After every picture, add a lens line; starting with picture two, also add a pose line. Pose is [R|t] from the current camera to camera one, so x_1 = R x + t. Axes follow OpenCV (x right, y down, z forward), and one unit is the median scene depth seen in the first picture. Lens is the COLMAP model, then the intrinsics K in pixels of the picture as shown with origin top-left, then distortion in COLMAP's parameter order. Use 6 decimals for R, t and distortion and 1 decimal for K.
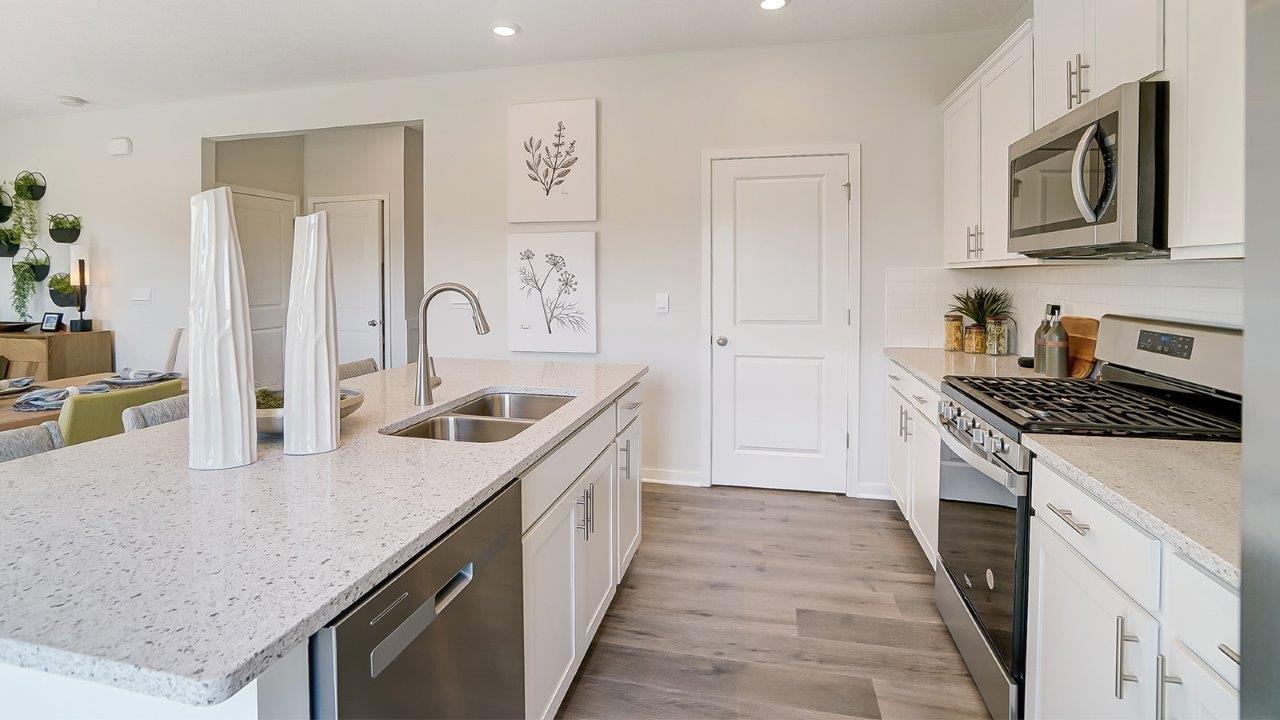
lens RADIAL K [[589.8, 0, 635.2], [0, 589.8, 289.1], [0, 0, 1]] dist [-0.036290, 0.000076]
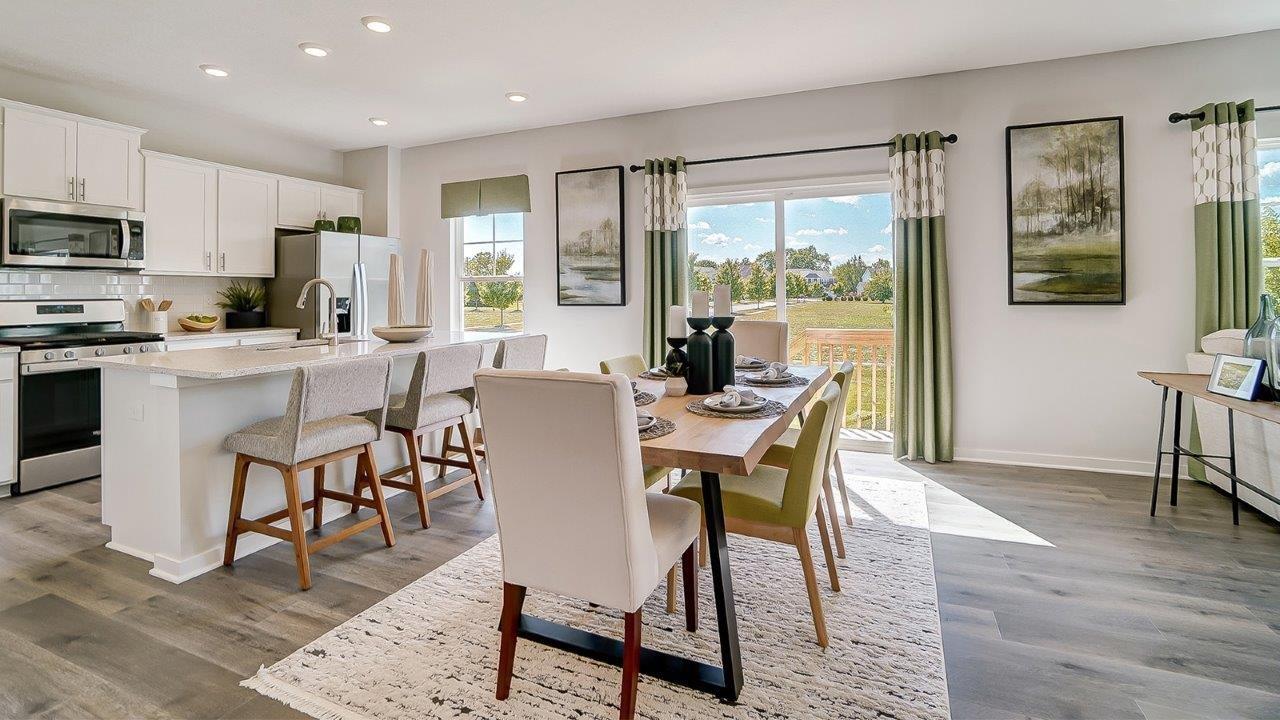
lens RADIAL K [[523.8, 0, 641.3], [0, 523.8, 288.3], [0, 0, 1]] dist [-0.042785, 0.013744]
pose [[-0.989130, 0.010046, 0.146703, -0.766992], [0.012947, 0.999739, 0.018832, 0.002097], [-0.146475, 0.020526, -0.989001, 1.233987]]
